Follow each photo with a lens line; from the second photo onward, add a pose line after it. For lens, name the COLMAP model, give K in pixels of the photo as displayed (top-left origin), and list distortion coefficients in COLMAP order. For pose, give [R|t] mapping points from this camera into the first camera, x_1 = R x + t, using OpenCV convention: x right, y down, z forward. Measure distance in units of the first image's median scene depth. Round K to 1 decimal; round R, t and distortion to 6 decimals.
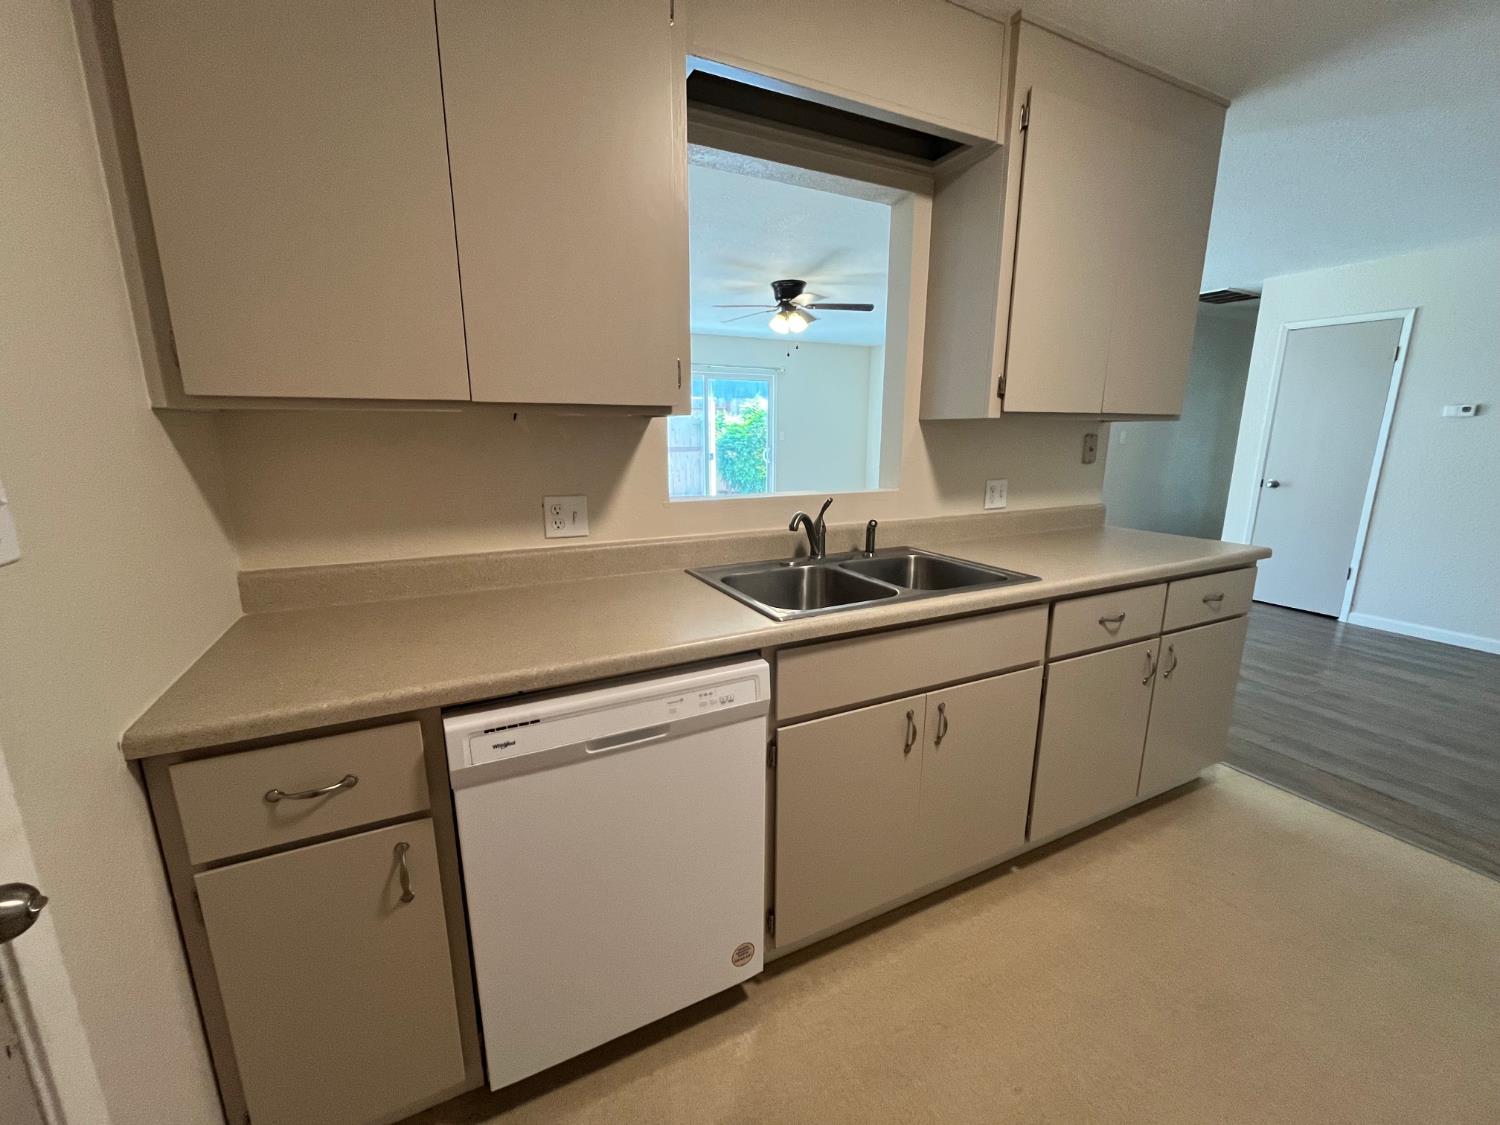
lens RADIAL K [[609.2, 0, 750.0], [0, 609.2, 562.5], [0, 0, 1]] dist [-0.002677, -0.000210]
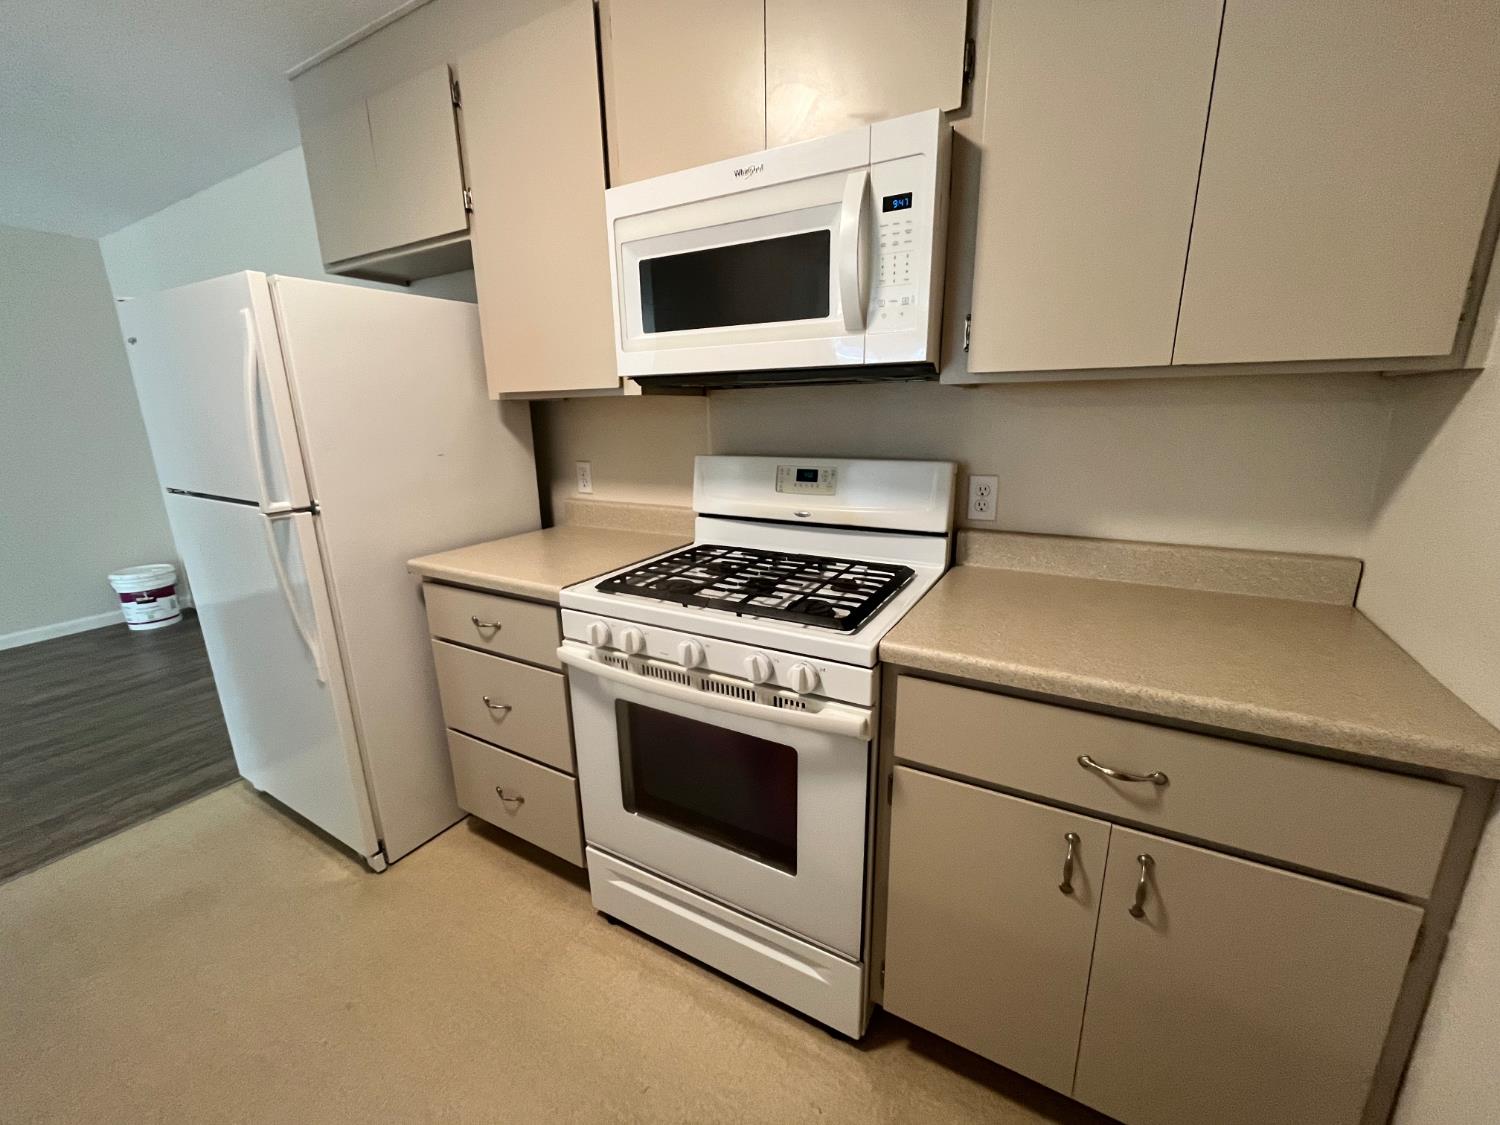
lens RADIAL K [[609.2, 0, 750.0], [0, 609.2, 562.5], [0, 0, 1]] dist [-0.002677, -0.000210]
pose [[0.556459, 0.174896, -0.812259, 0.796294], [-0.172913, 0.980567, 0.092677, -0.071705], [0.812683, 0.088879, 0.575887, 0.429759]]
